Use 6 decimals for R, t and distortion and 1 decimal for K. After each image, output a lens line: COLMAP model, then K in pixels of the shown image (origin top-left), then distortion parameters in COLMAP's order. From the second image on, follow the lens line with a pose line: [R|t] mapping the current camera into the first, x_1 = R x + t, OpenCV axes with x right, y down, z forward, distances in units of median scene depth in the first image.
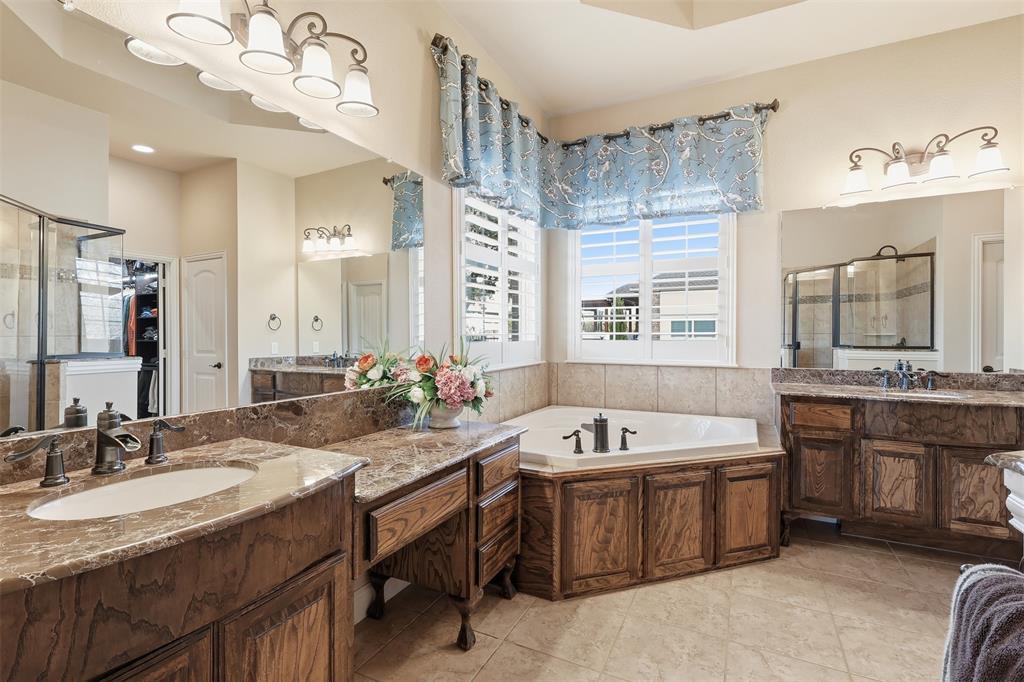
lens RADIAL K [[475.8, 0, 508.7], [0, 475.8, 336.7], [0, 0, 1]] dist [-0.001928, 0.000467]
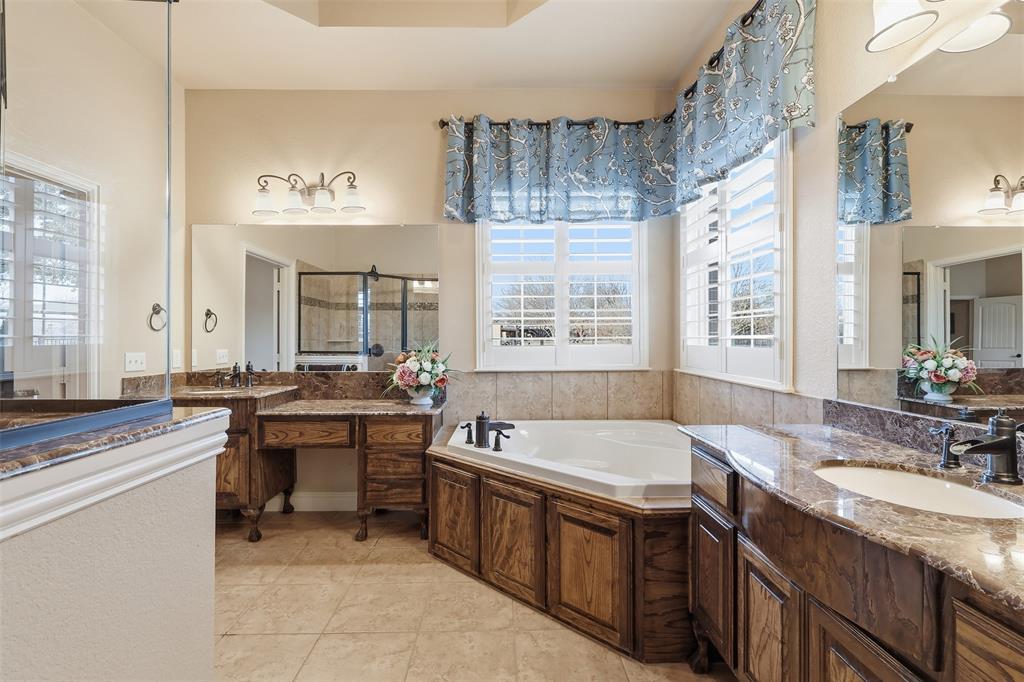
lens RADIAL K [[475.8, 0, 508.7], [0, 475.8, 336.7], [0, 0, 1]] dist [-0.001928, 0.000467]
pose [[0.462879, -0.000168, -0.886421, 1.194080], [-0.004449, 0.999987, -0.002513, -0.006438], [0.886410, 0.005107, 0.462872, 0.557735]]
